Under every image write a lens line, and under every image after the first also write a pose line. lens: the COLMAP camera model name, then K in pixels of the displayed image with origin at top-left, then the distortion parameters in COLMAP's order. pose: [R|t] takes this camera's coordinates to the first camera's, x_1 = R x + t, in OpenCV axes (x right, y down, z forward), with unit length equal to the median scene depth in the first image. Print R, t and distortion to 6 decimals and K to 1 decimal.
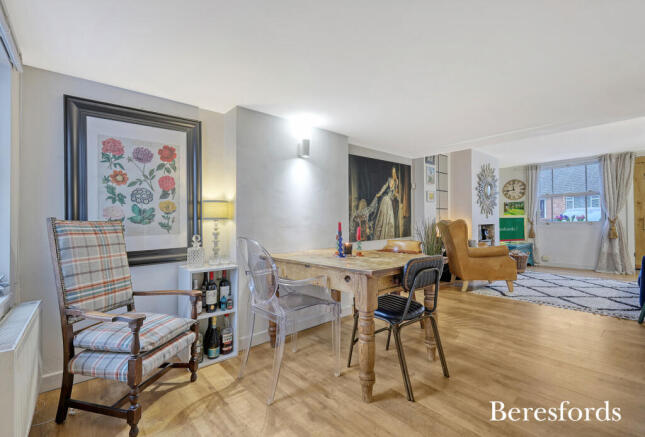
lens RADIAL K [[286.4, 0, 320.9], [0, 286.4, 223.9], [0, 0, 1]] dist [-0.004098, -0.000839]
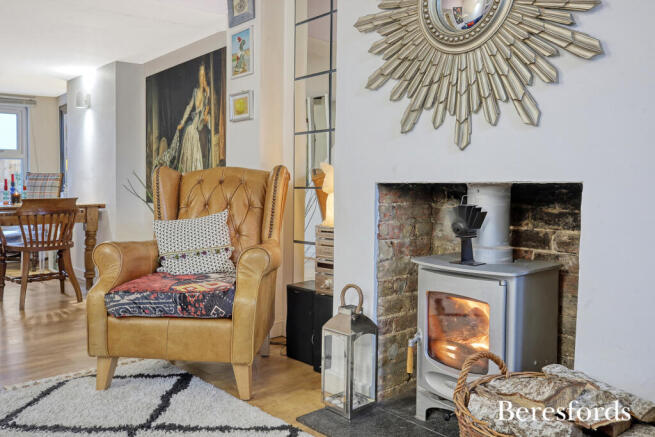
lens RADIAL K [[561.8, 0, 326.3], [0, 561.8, 212.9], [0, 0, 1]] dist [-0.069819, 0.017505]
pose [[0.023076, 0.067752, -0.997435, 1.364172], [-0.006749, 0.997689, 0.067613, -0.004951], [0.999711, 0.005171, 0.023480, 1.291587]]
